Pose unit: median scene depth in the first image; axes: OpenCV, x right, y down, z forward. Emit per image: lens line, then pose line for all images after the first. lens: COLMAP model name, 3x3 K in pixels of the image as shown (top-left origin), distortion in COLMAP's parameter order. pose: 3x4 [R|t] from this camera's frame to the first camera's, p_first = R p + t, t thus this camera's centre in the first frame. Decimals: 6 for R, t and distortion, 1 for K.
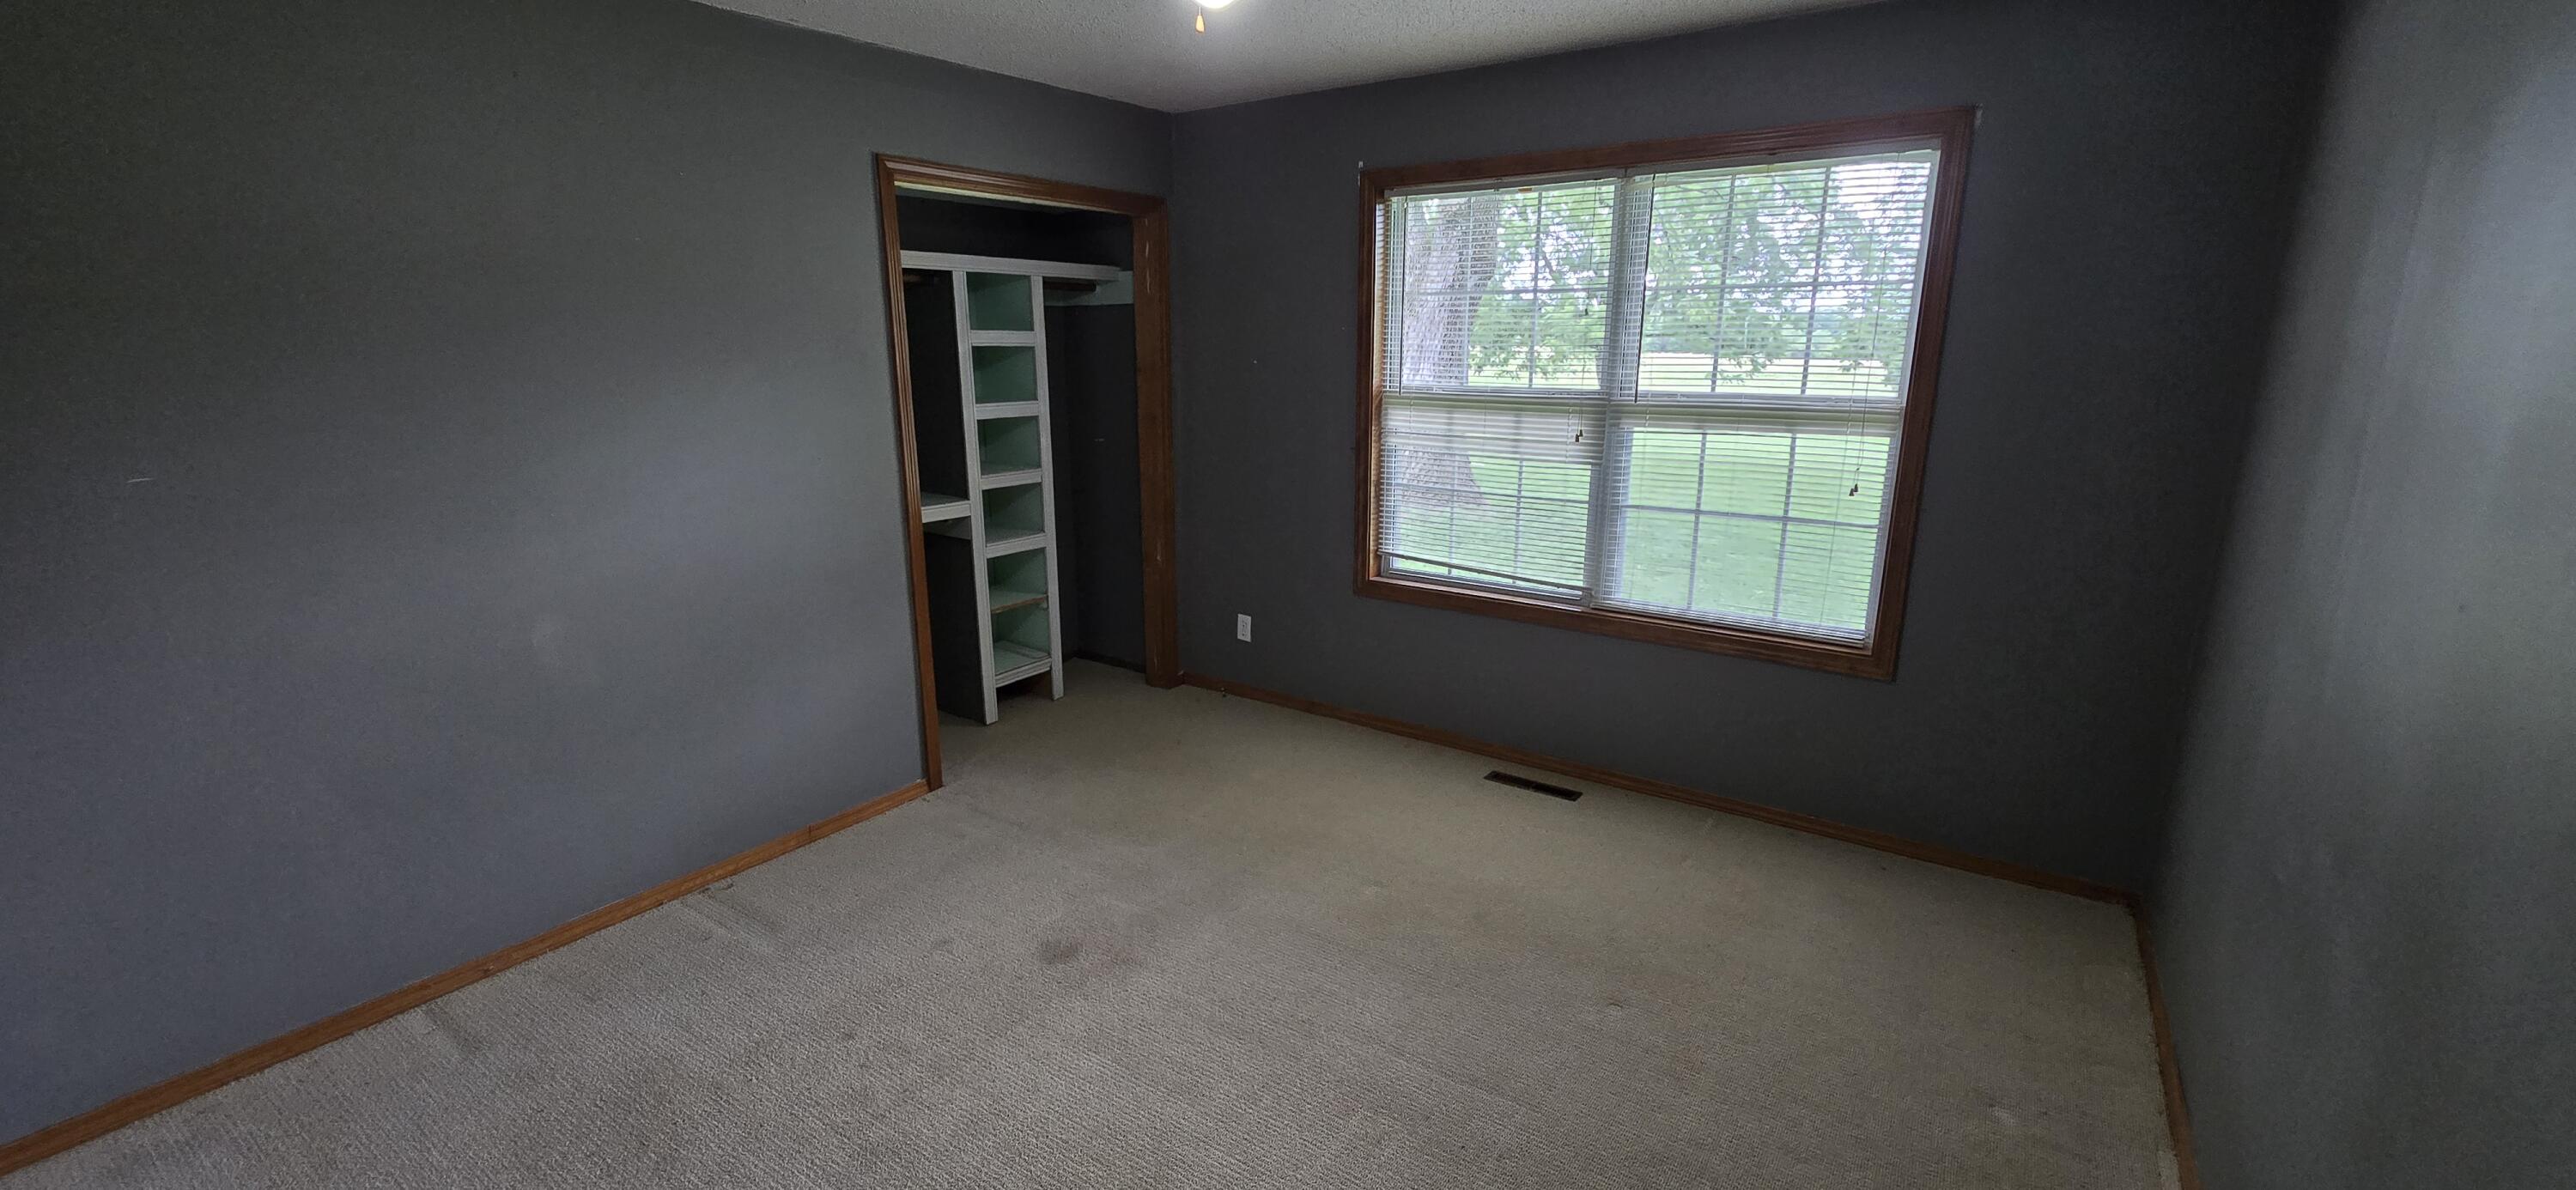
lens RADIAL K [[1054.2, 0, 1277.1], [0, 1054.2, 597.8], [0, 0, 1]] dist [-0.001319, 0.000718]
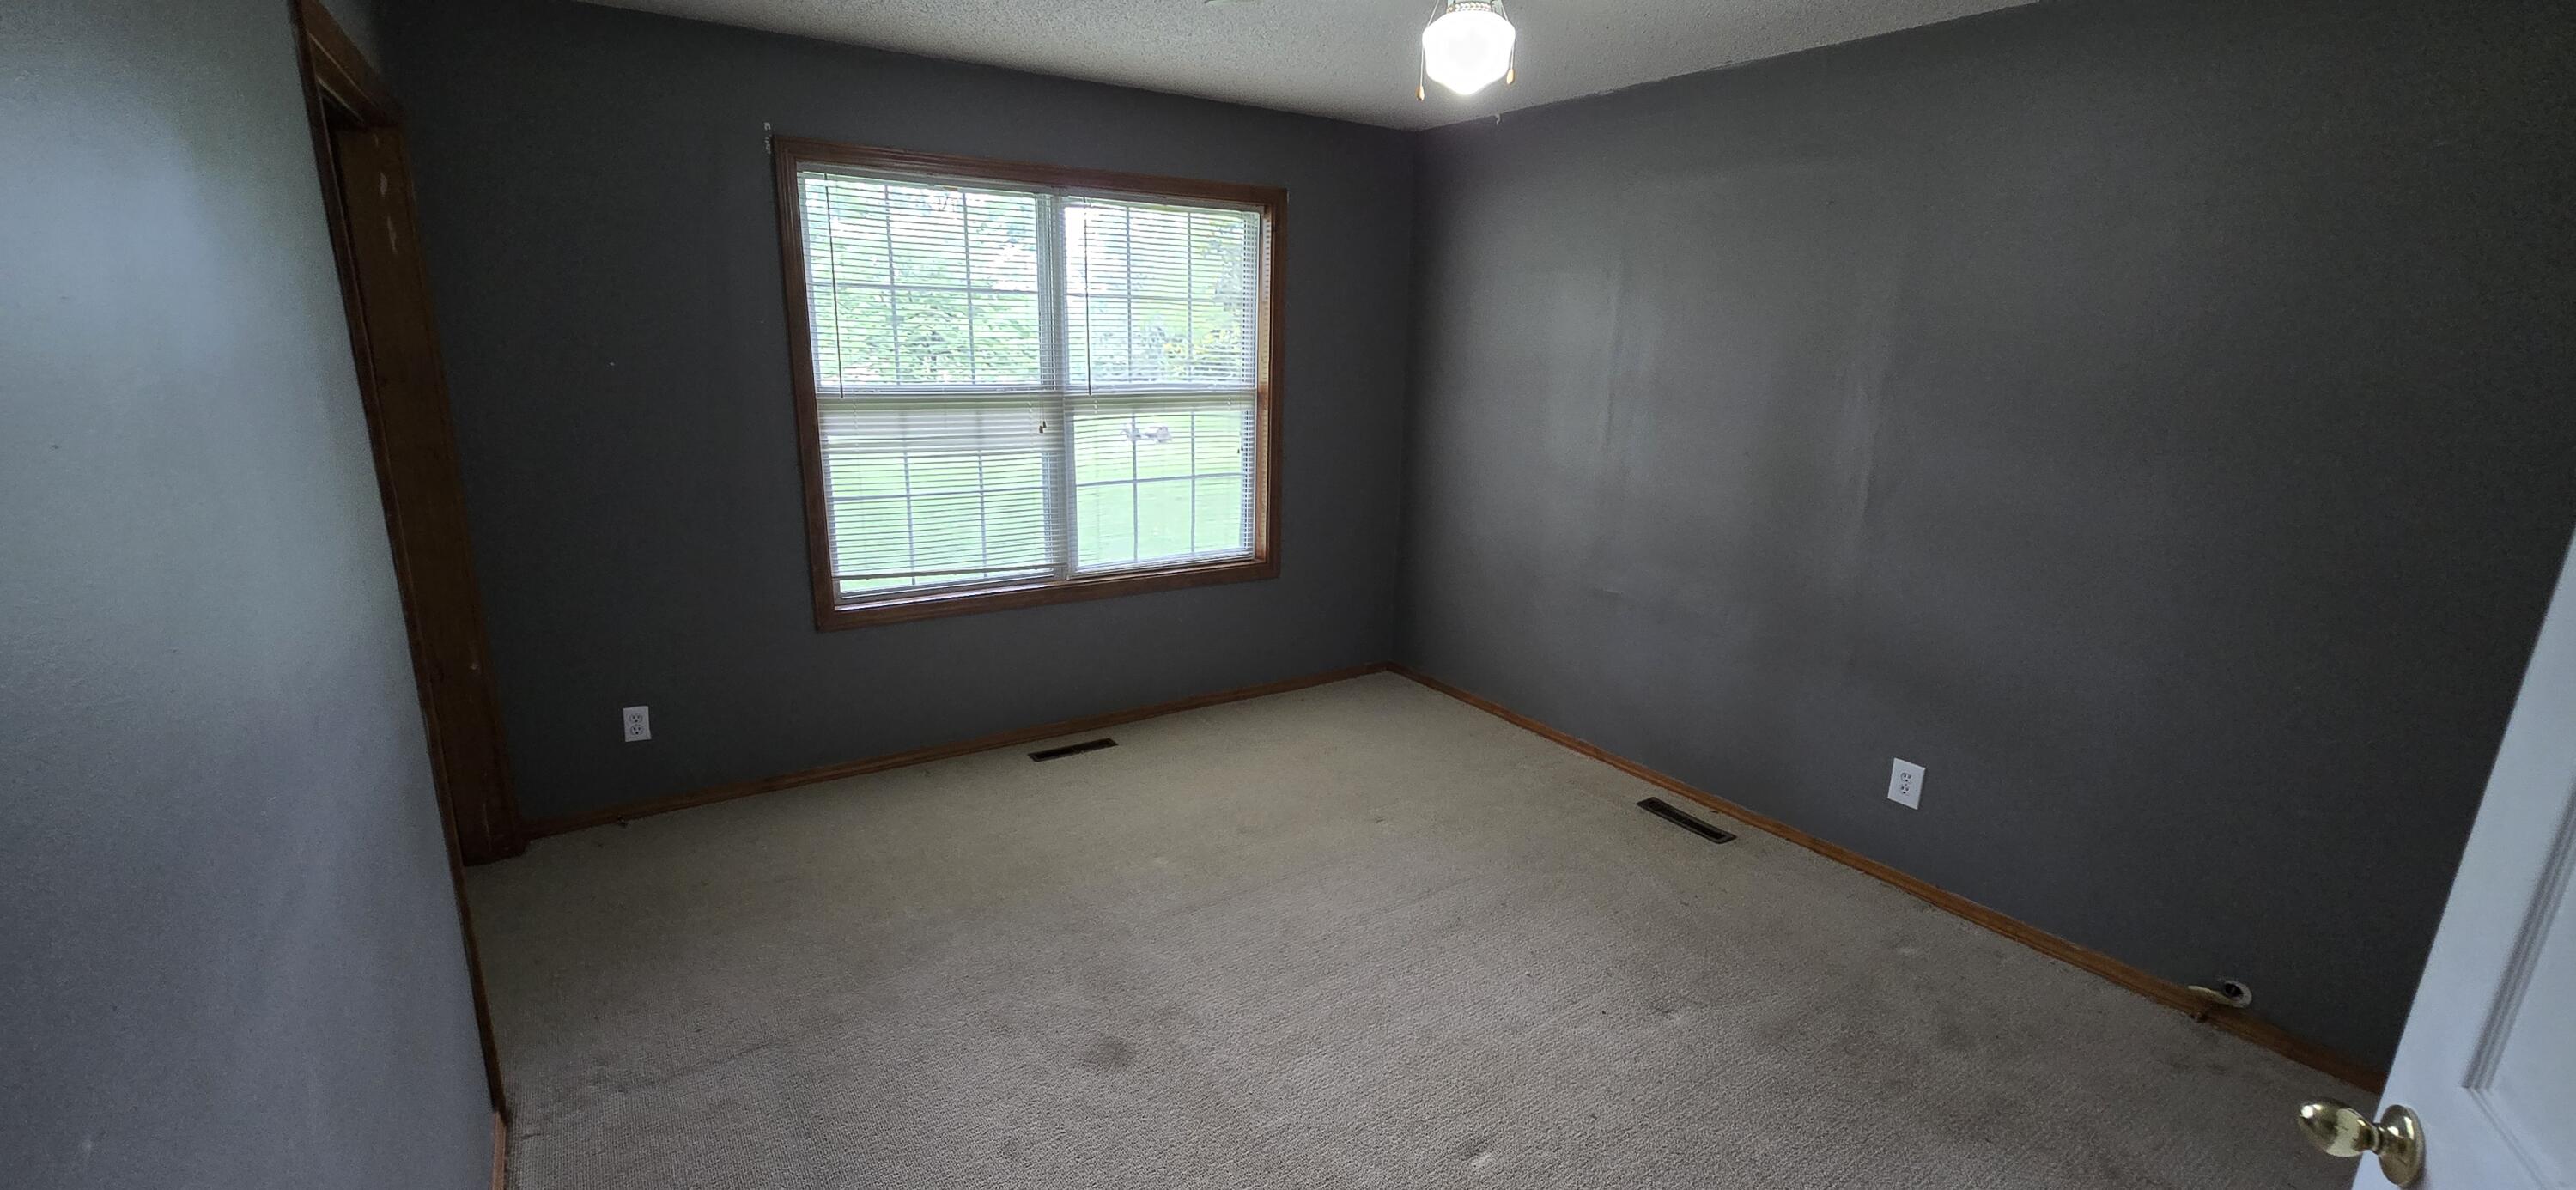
lens RADIAL K [[1054.2, 0, 1277.1], [0, 1054.2, 597.8], [0, 0, 1]] dist [-0.001319, 0.000718]
pose [[0.370306, -0.219575, 0.902585, -0.631274], [0.201183, 0.967556, 0.152841, -0.097909], [-0.906862, 0.124987, 0.402467, 0.353646]]
